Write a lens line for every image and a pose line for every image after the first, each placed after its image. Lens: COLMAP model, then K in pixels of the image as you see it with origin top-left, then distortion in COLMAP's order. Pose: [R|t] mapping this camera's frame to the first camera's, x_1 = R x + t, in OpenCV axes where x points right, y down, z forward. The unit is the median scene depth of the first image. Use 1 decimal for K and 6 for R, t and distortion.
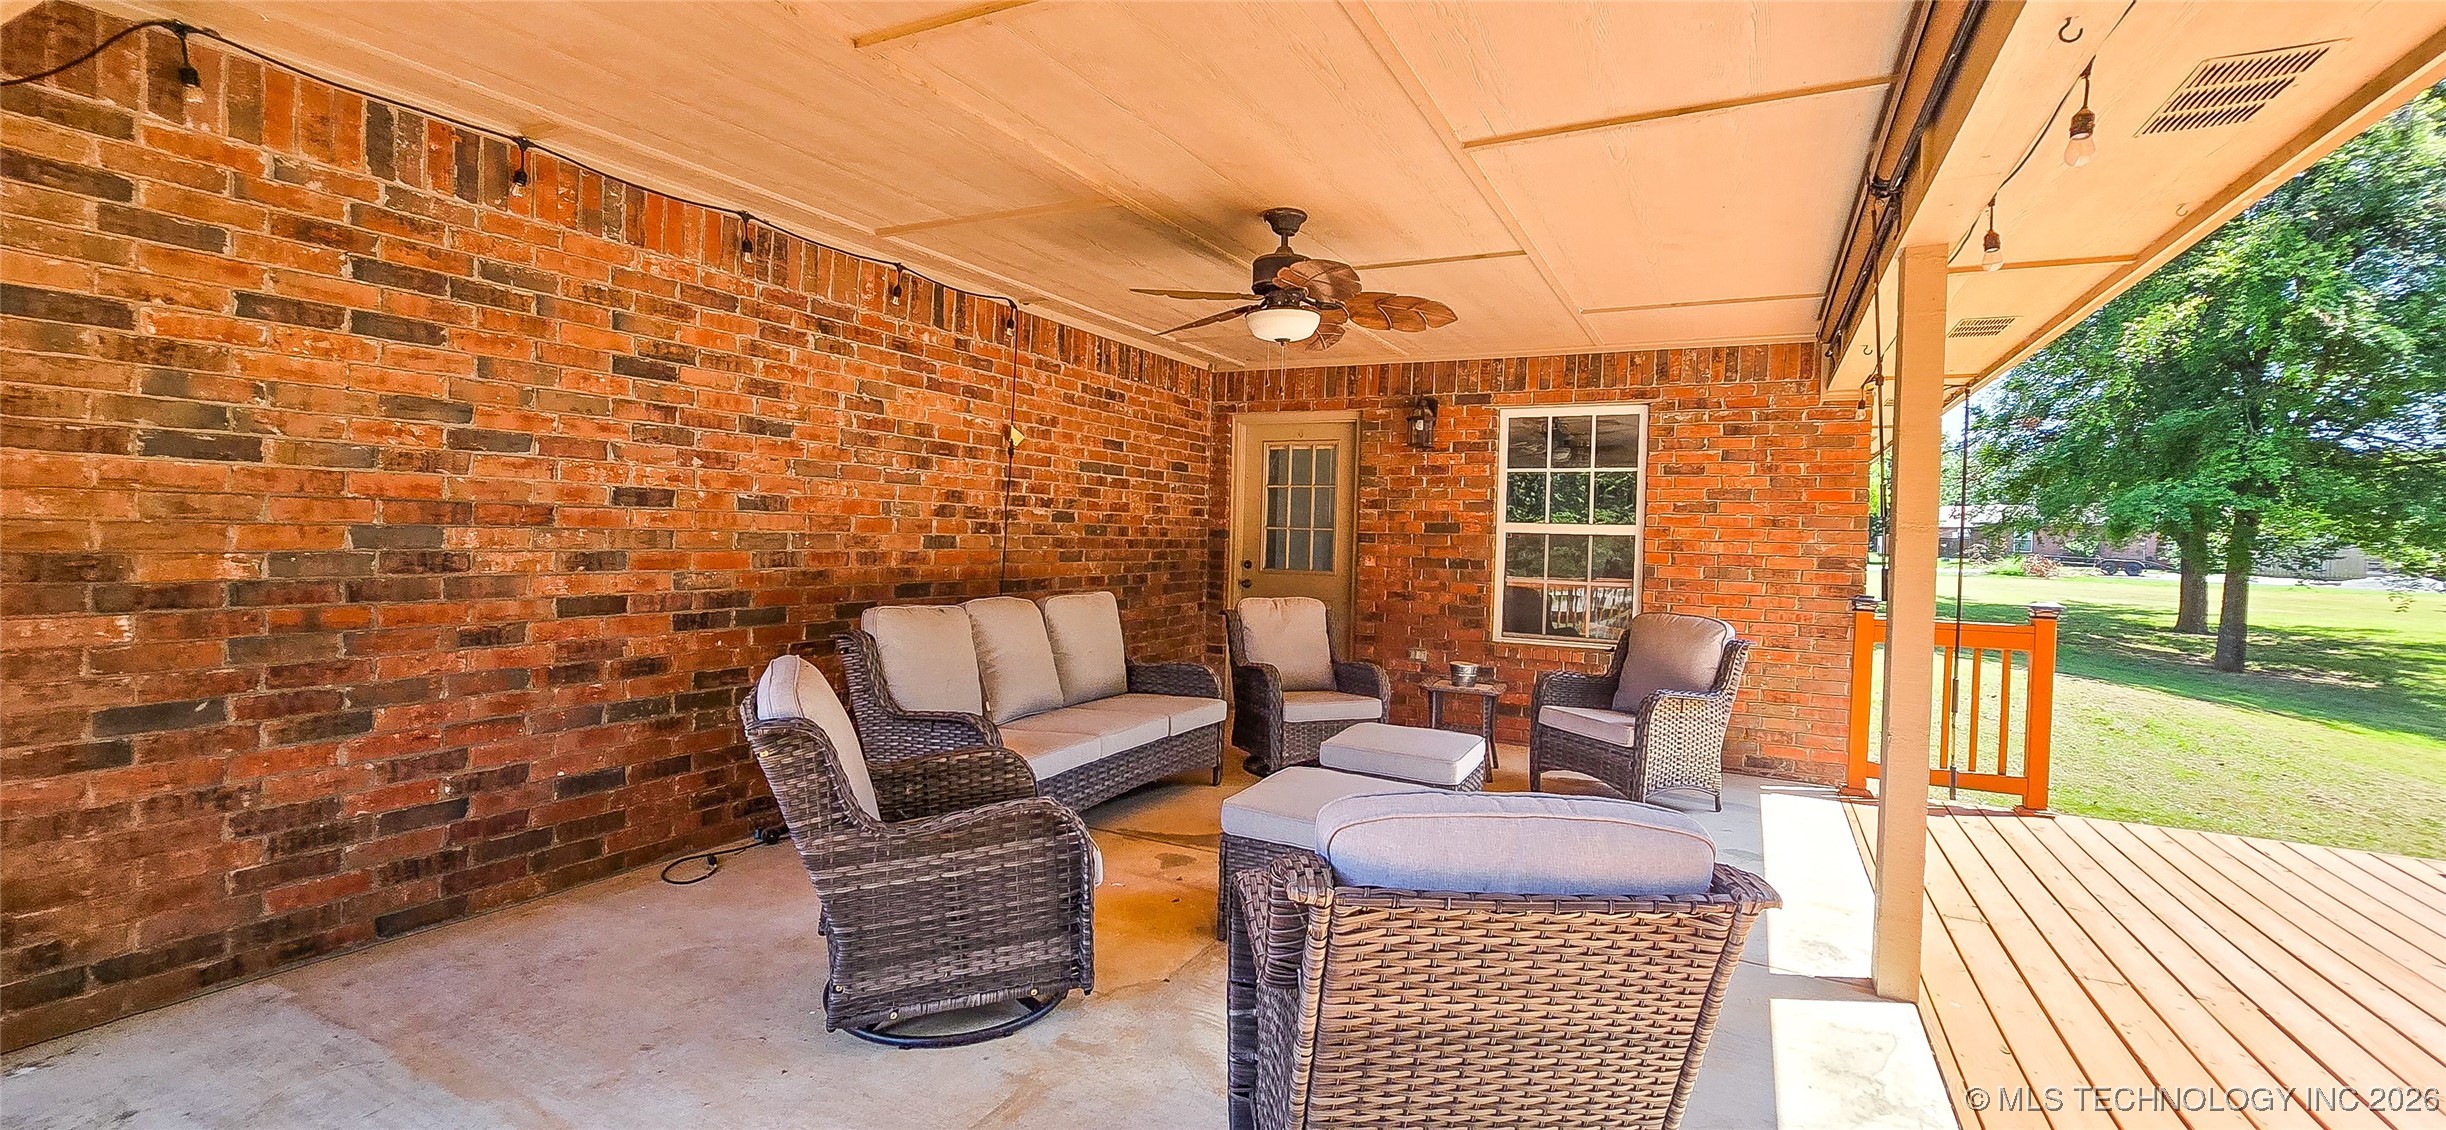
lens RADIAL K [[1016.8, 0, 1228.8], [0, 1016.8, 555.7], [0, 0, 1]] dist [-0.002069, -0.000148]
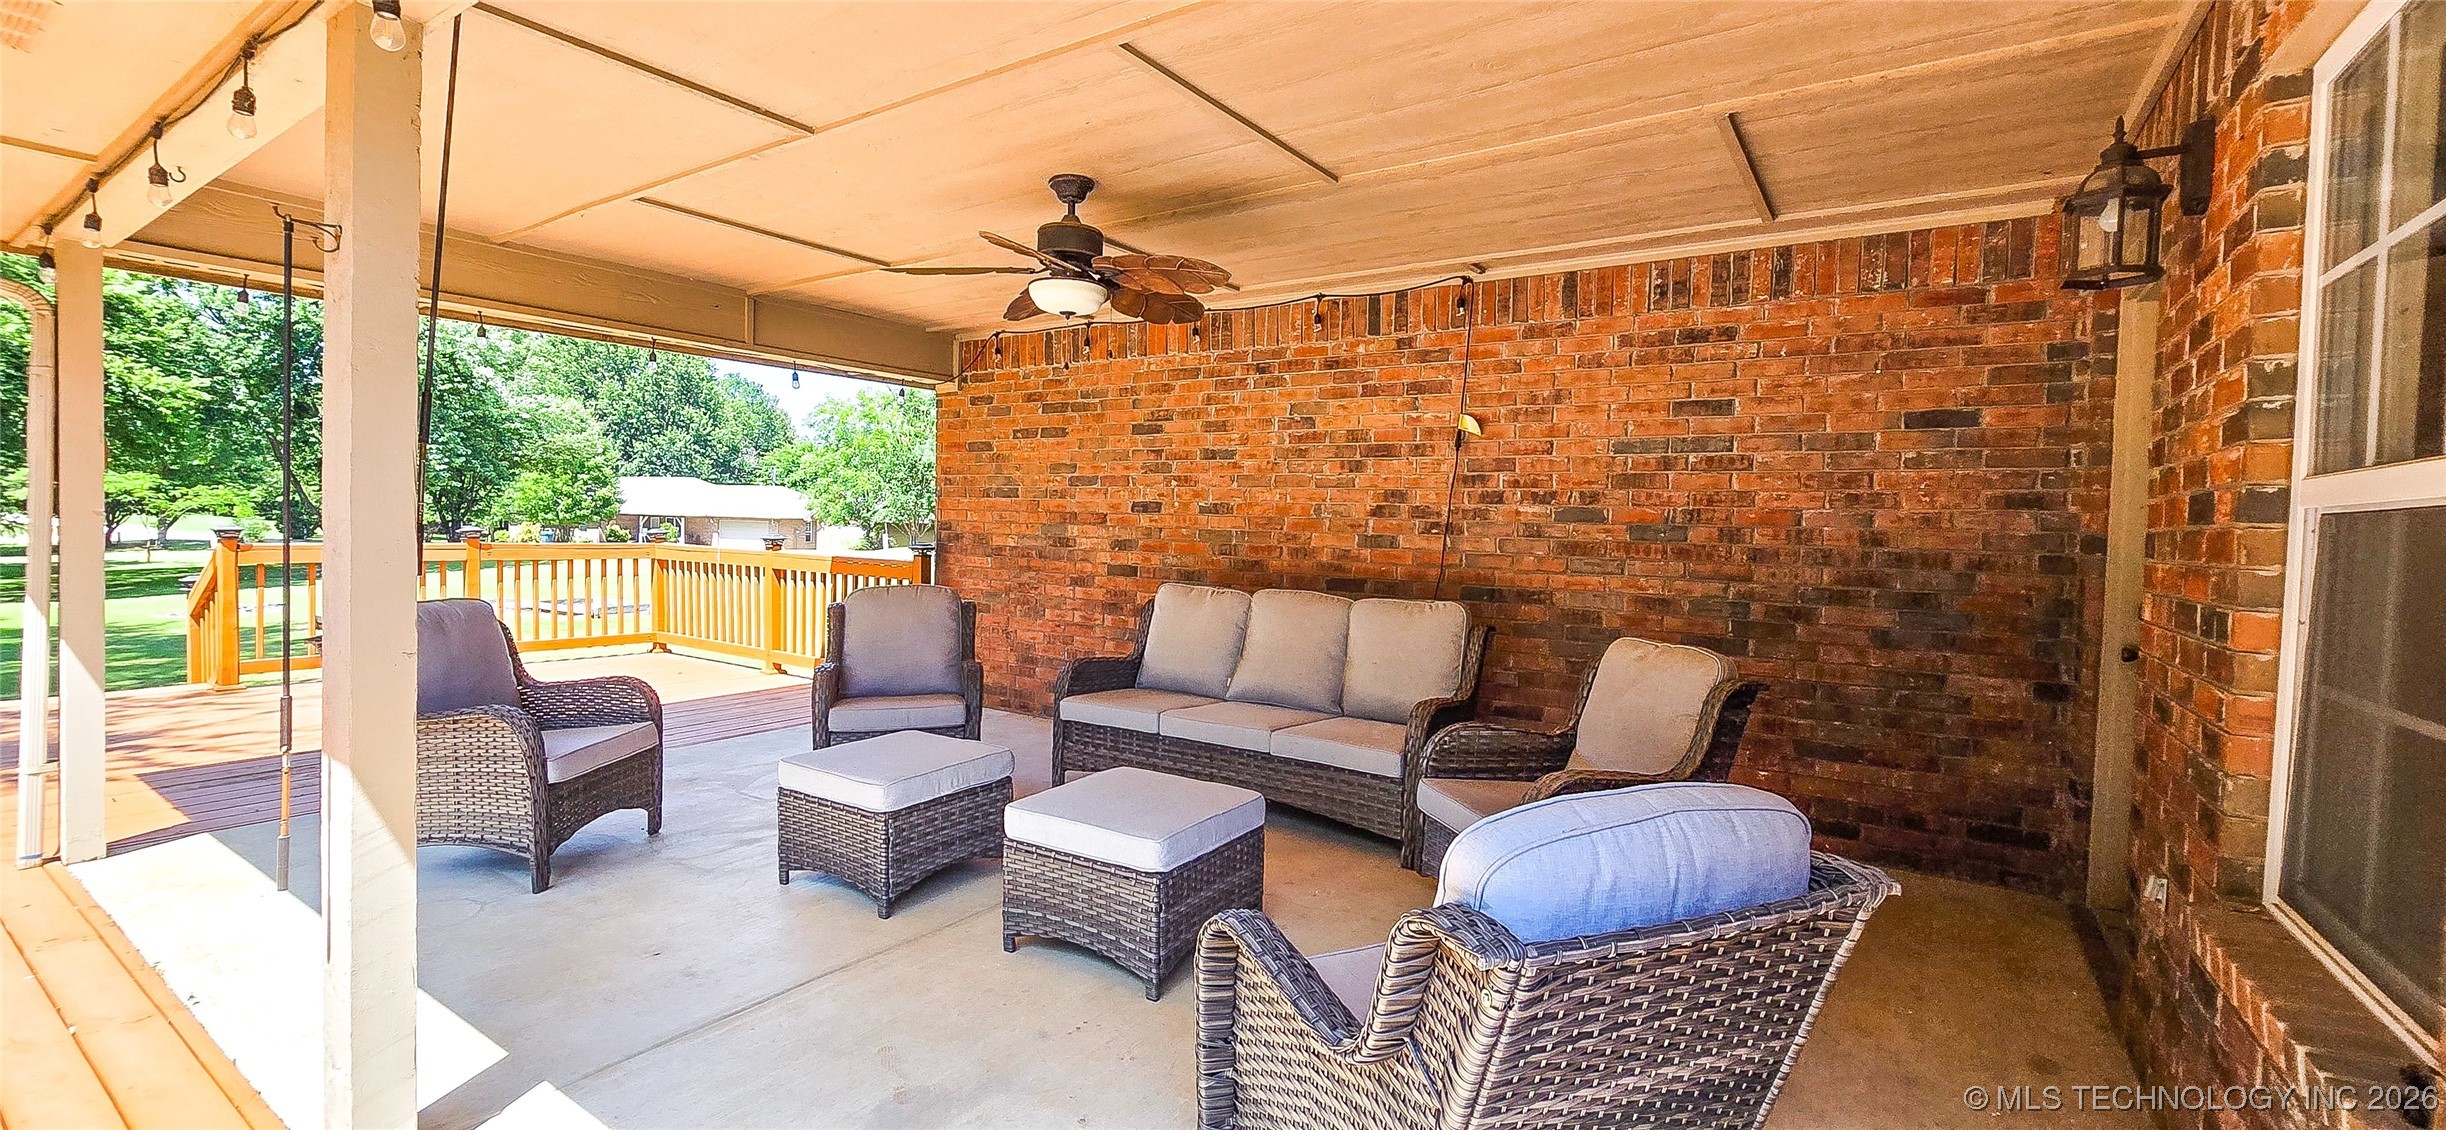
lens RADIAL K [[1016.8, 0, 1228.8], [0, 1016.8, 555.7], [0, 0, 1]] dist [-0.002069, -0.000148]
pose [[-0.120059, -0.002369, -0.992764, 0.828256], [-0.053416, 0.998564, 0.004077, 0.005328], [0.991329, 0.053519, -0.120013, 1.067955]]
